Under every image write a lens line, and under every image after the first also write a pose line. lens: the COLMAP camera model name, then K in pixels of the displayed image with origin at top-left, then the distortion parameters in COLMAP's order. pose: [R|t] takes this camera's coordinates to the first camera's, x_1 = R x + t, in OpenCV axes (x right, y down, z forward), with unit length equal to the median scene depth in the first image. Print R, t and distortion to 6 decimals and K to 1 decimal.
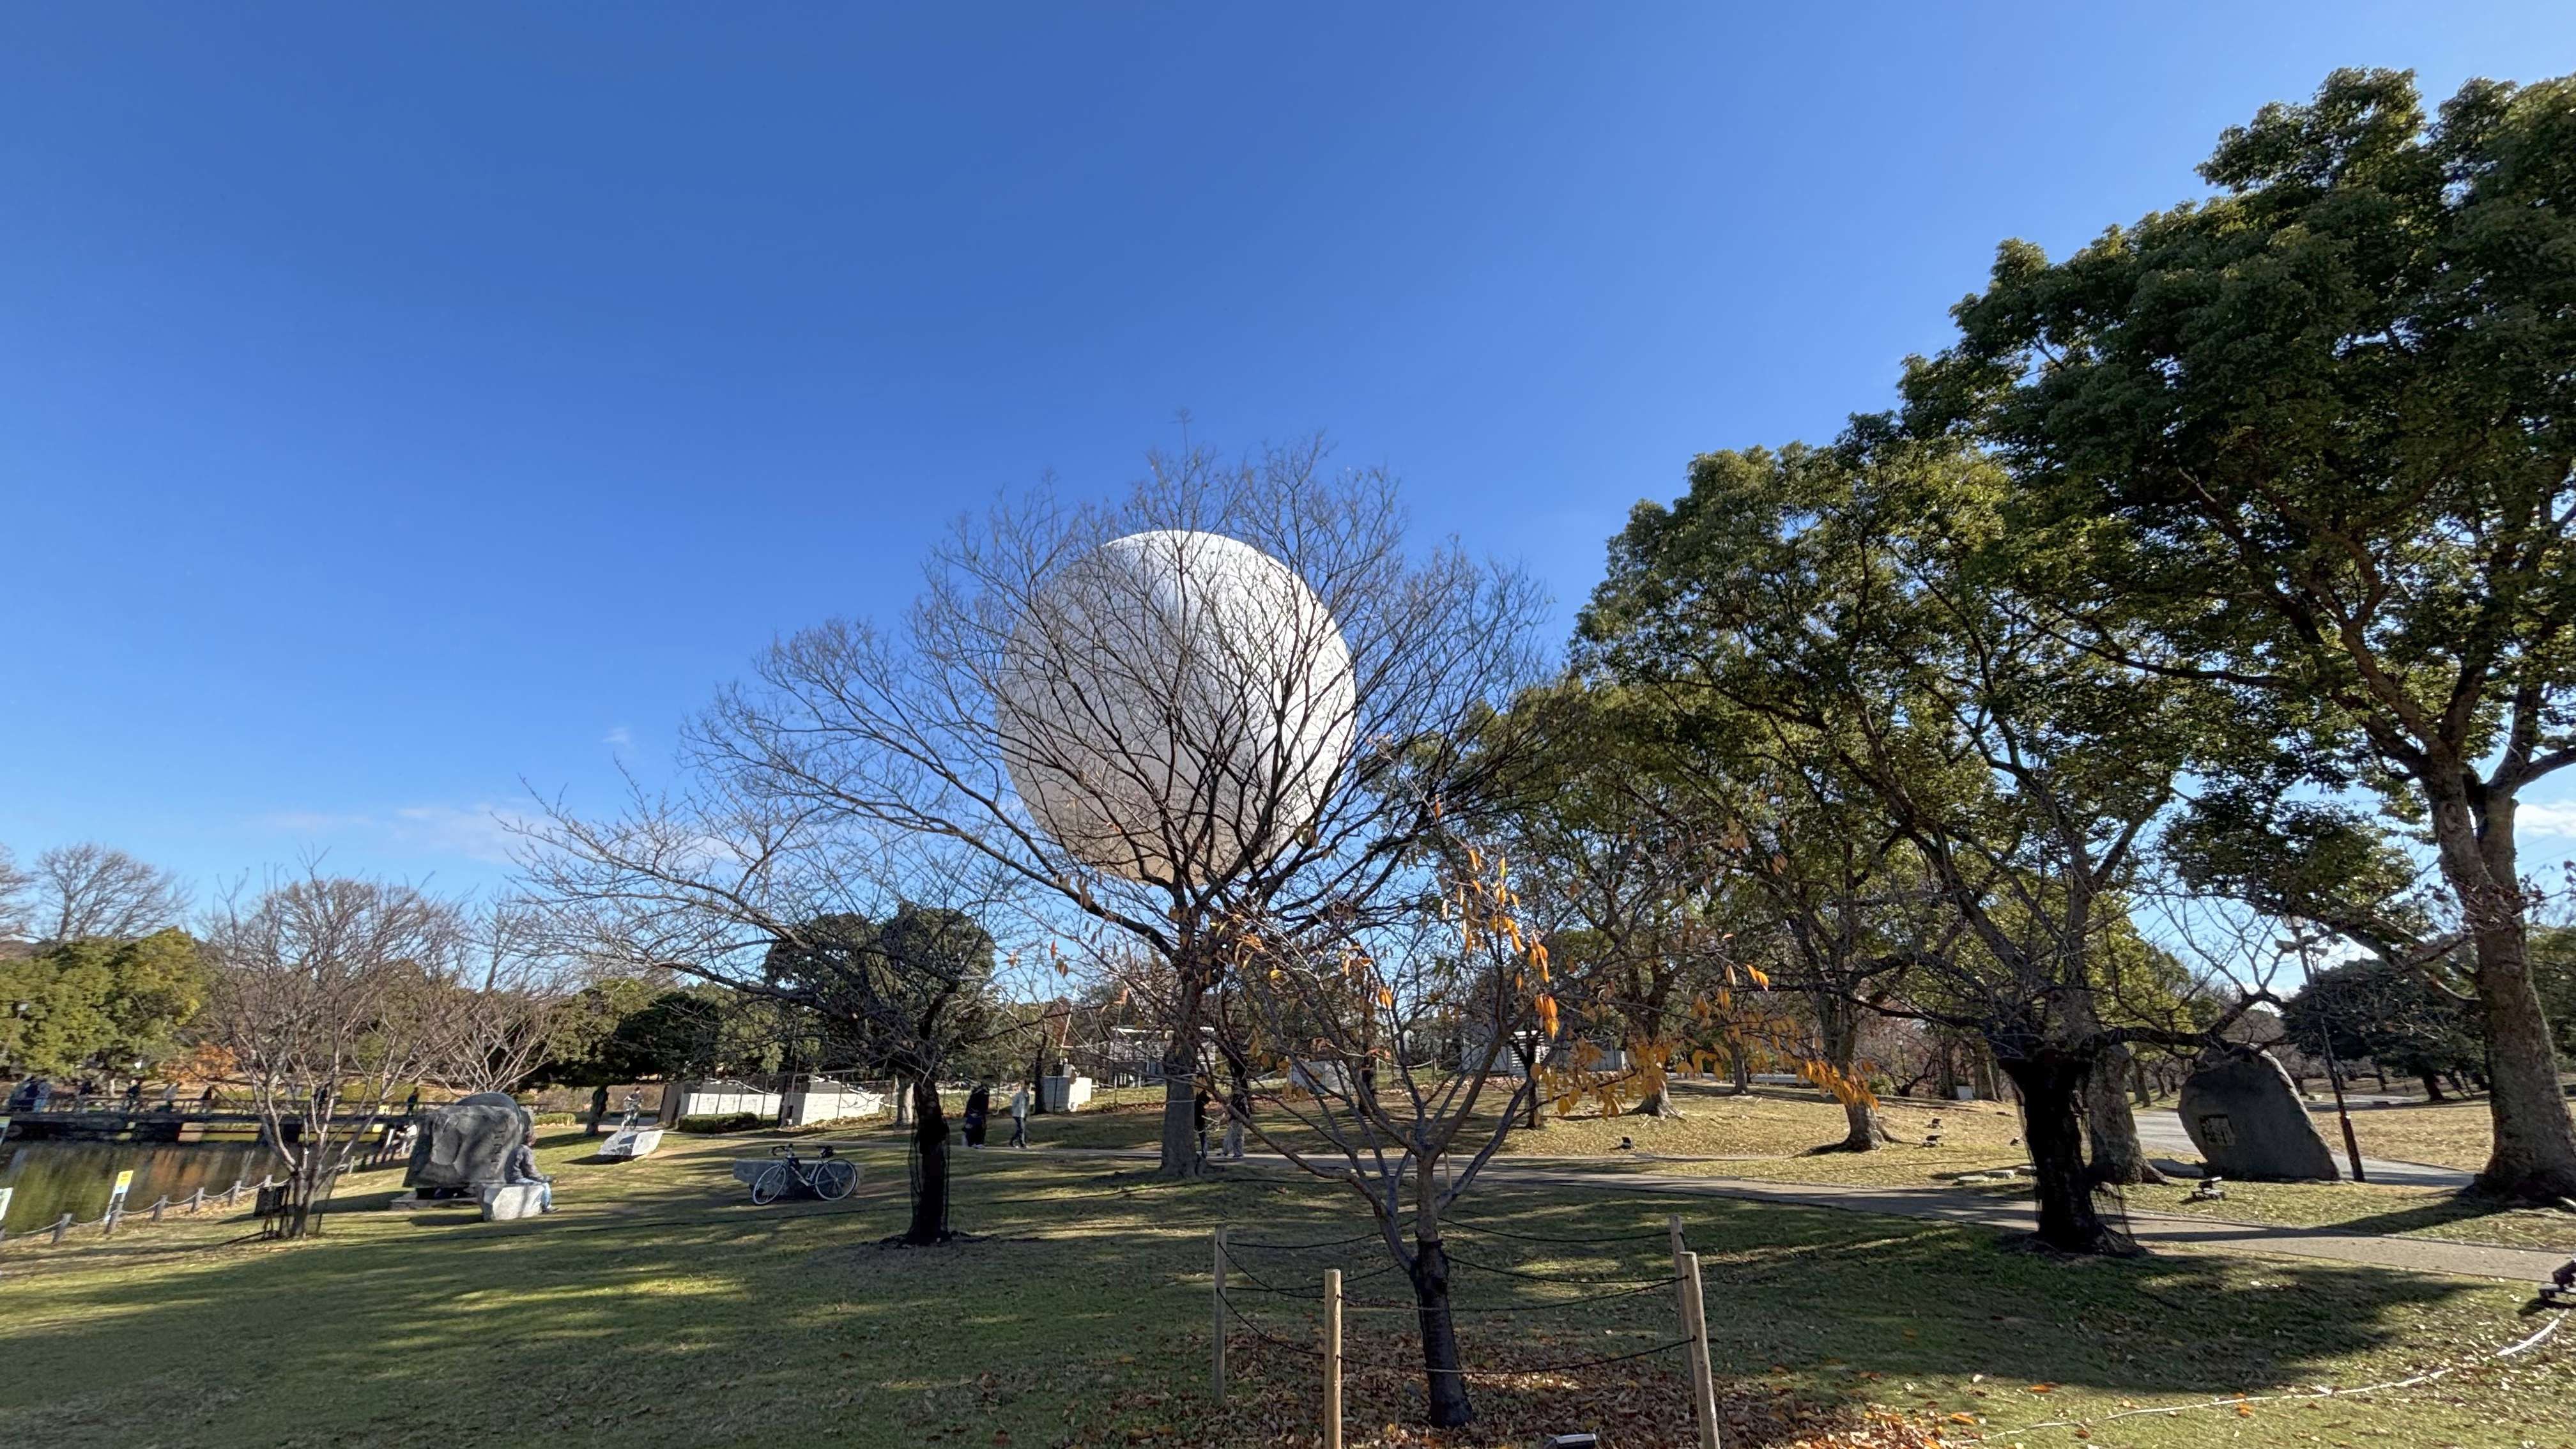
lens RADIAL K [[1042.3, 0, 1246.6], [0, 1042.3, 734.2], [0, 0, 1]] dist [0.002009, -0.000514]
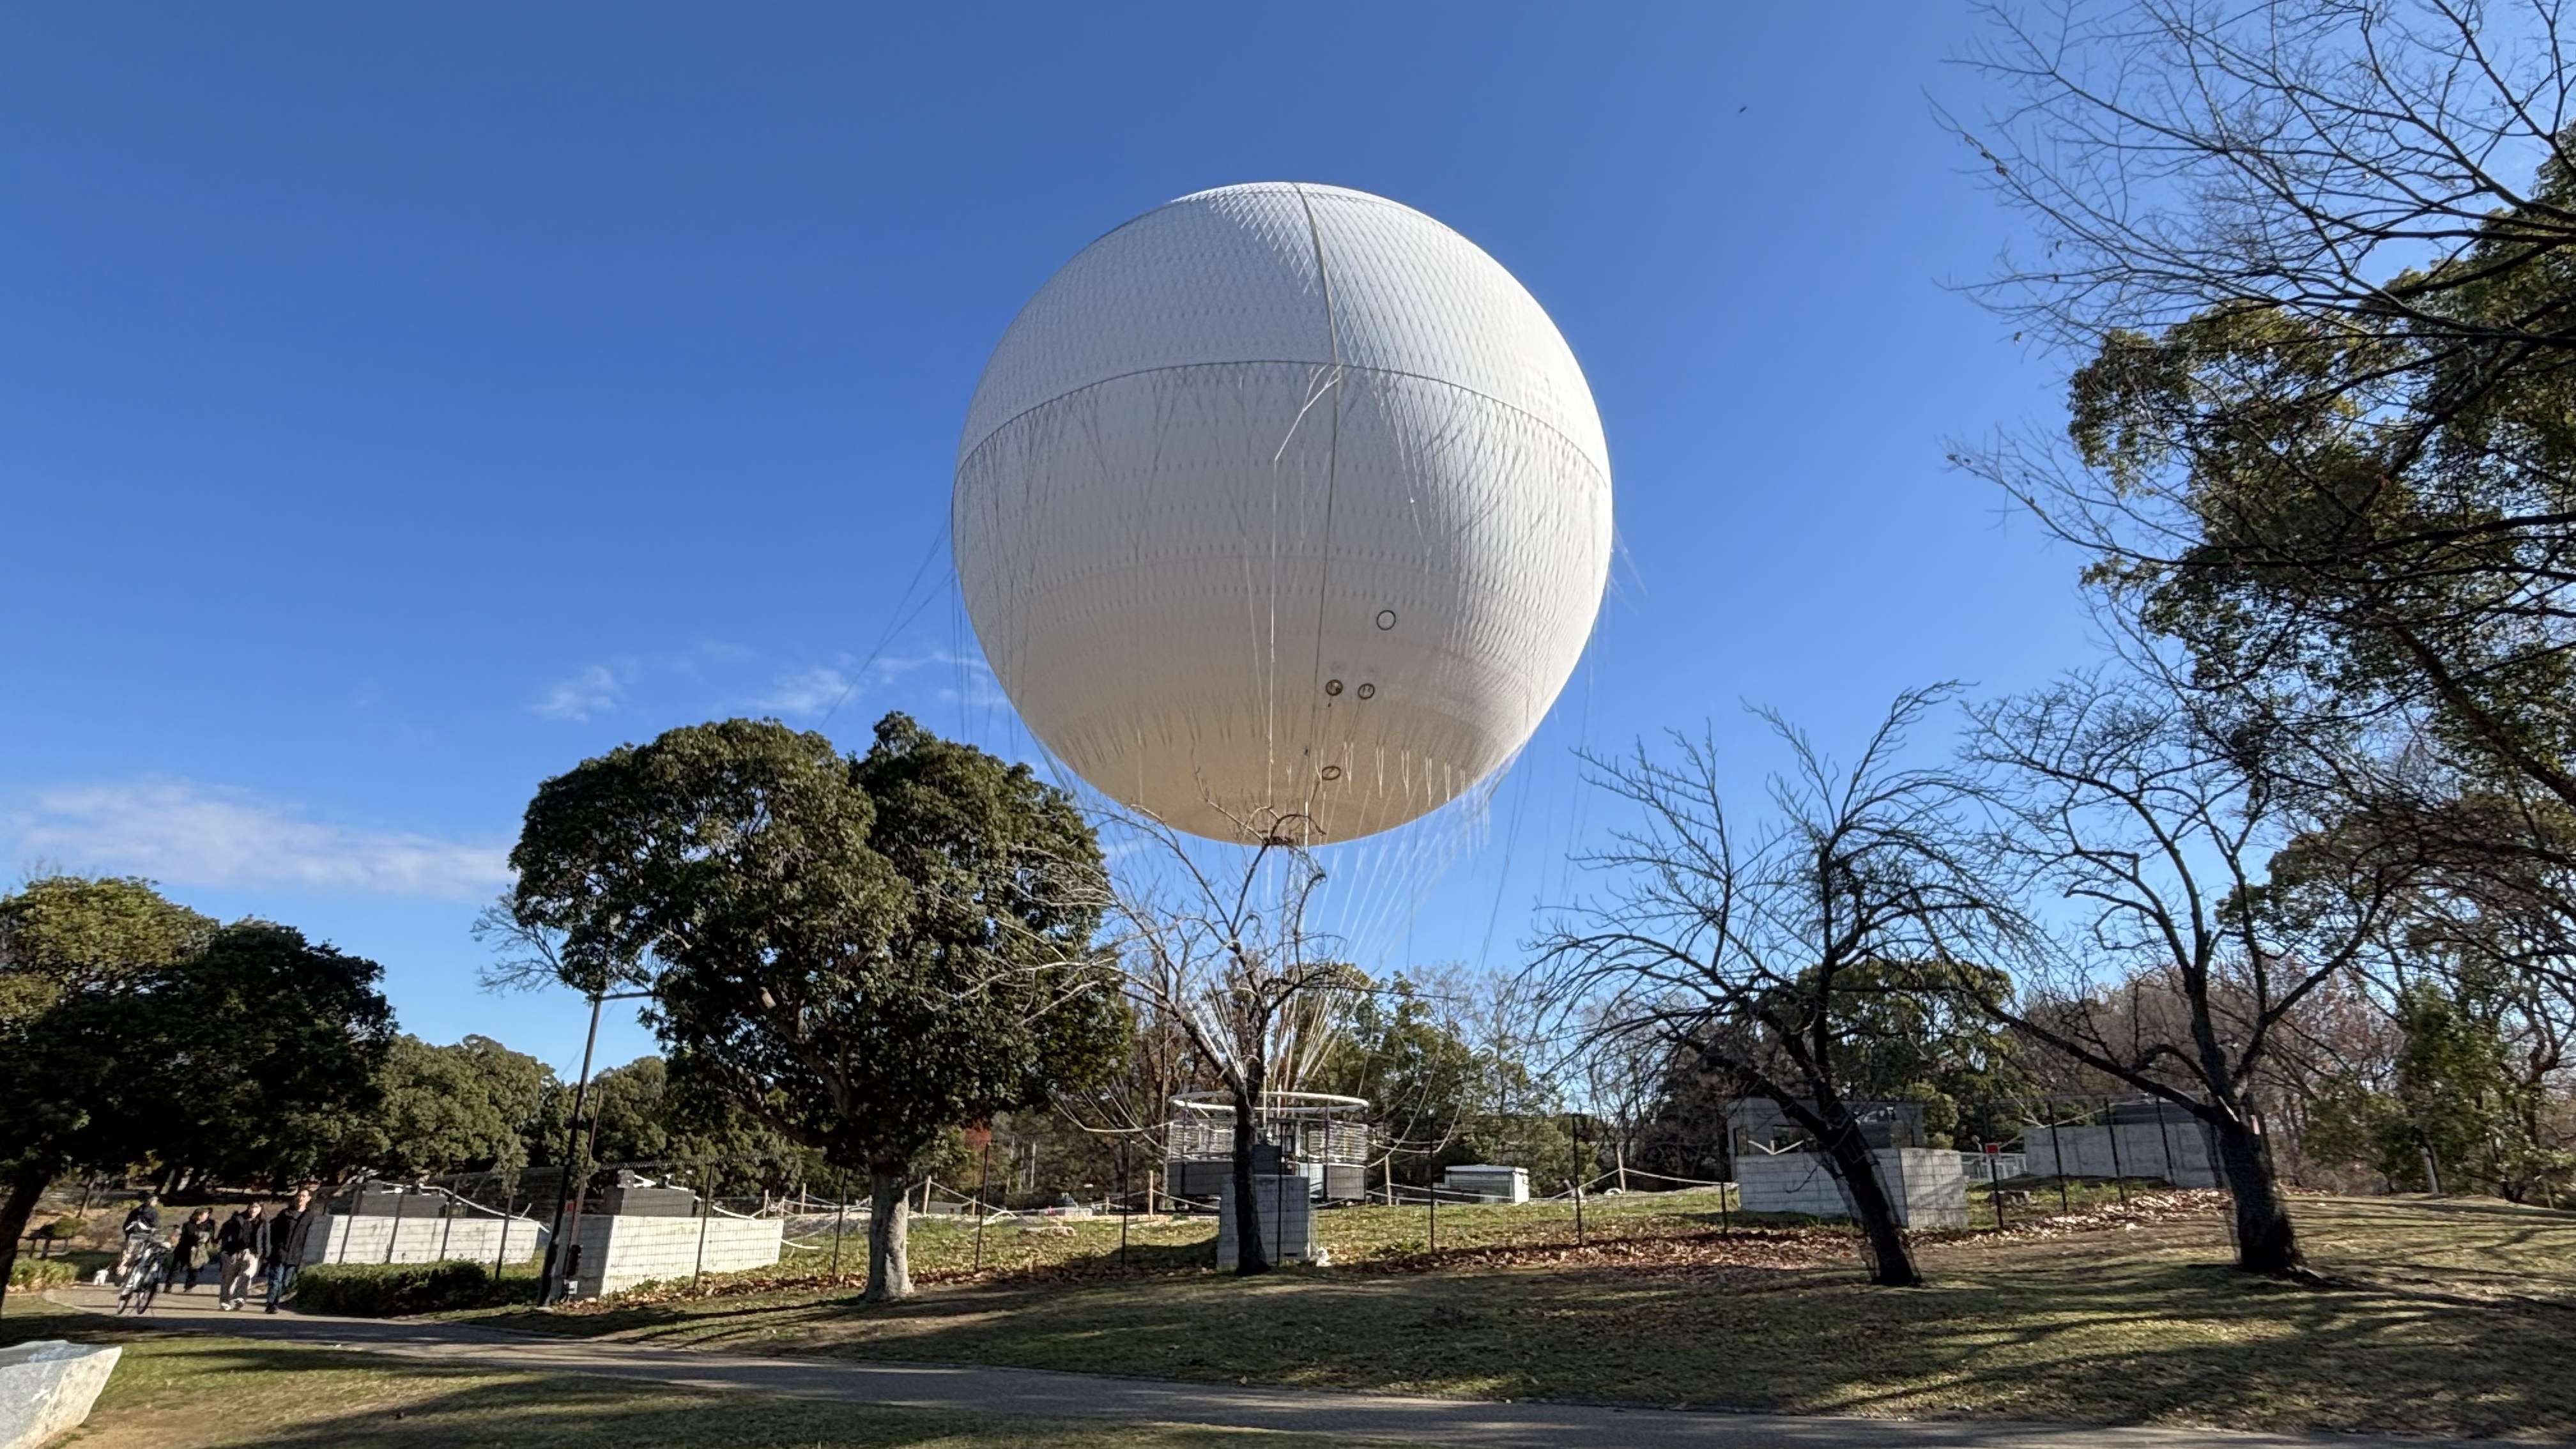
lens RADIAL K [[1364.7, 0, 1283.1], [0, 1364.7, 730.7], [0, 0, 1]] dist [0.065095, -0.107619]
pose [[0.996475, 0.021445, 0.081106, -0.314522], [-0.020902, 0.999753, -0.007544, 0.231545], [-0.081248, 0.005822, 0.996677, 0.666889]]
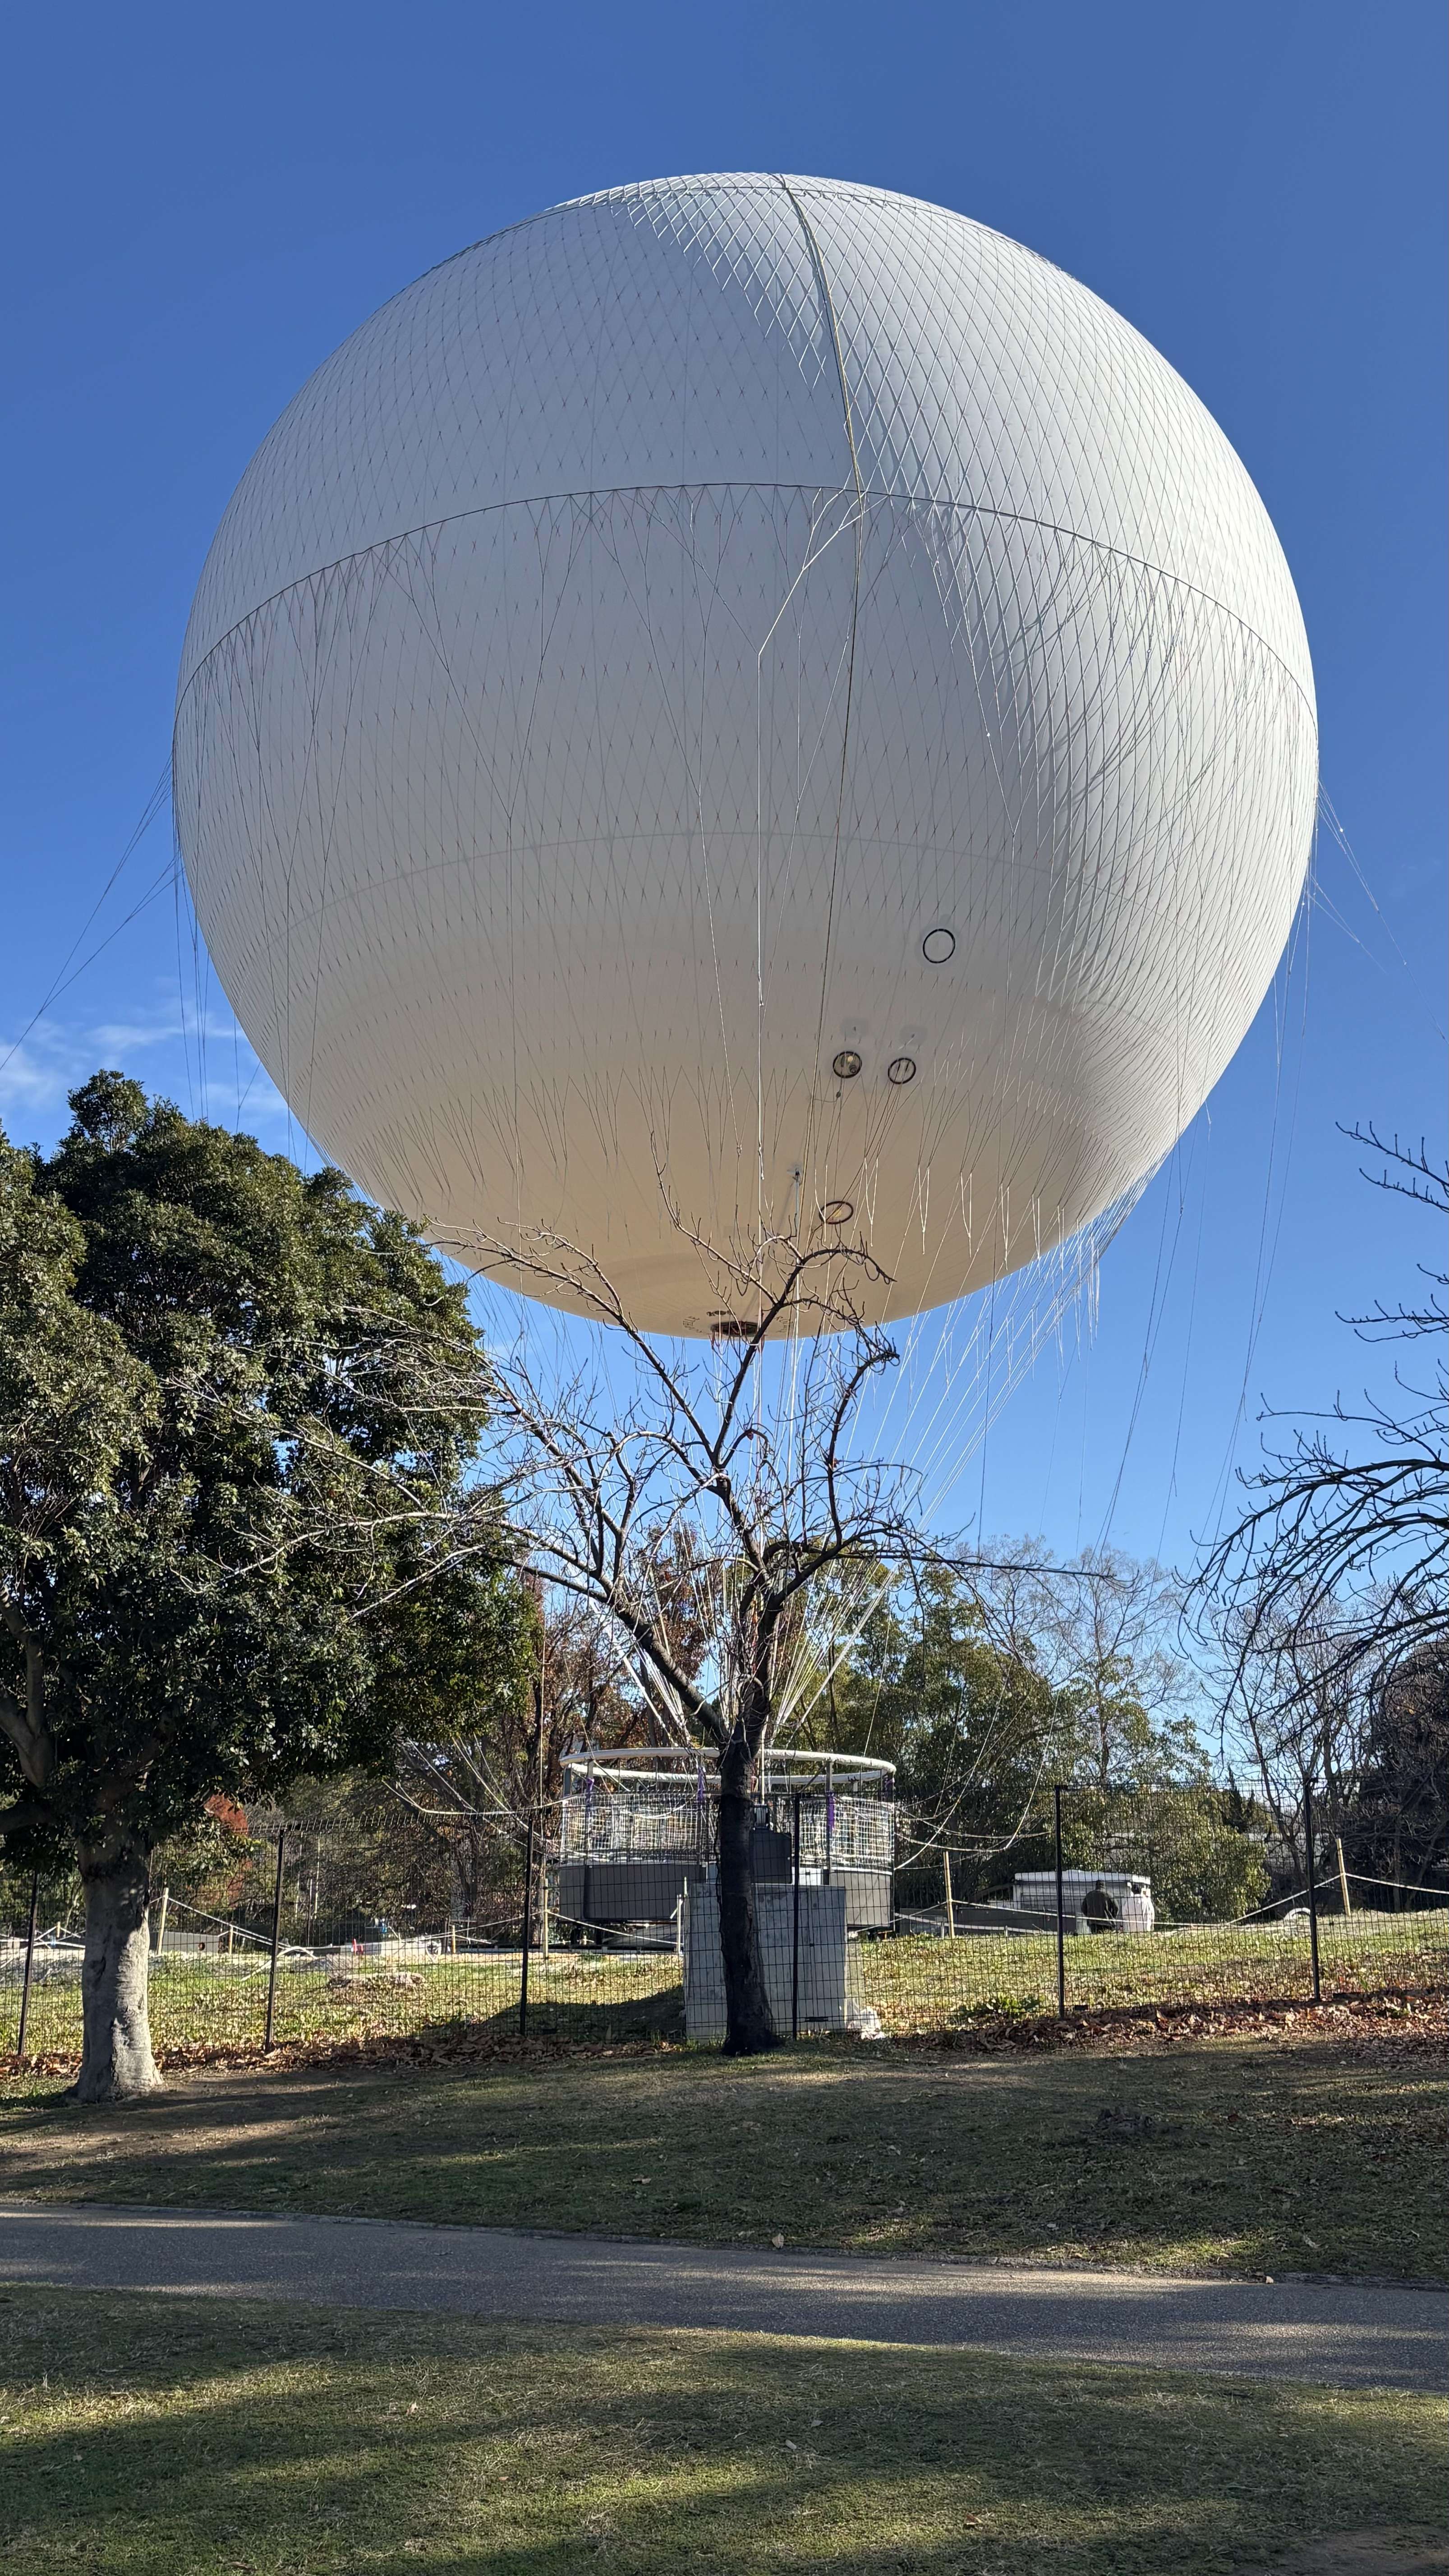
lens RADIAL K [[2267.1, 0, 724.5], [0, 2267.1, 1288.0], [0, 0, 1]] dist [0.034430, -0.013004]
pose [[0.996170, 0.016268, 0.085911, -0.335391], [-0.020337, 0.998702, 0.046694, 0.248721], [-0.085039, -0.048262, 0.995208, 0.715206]]
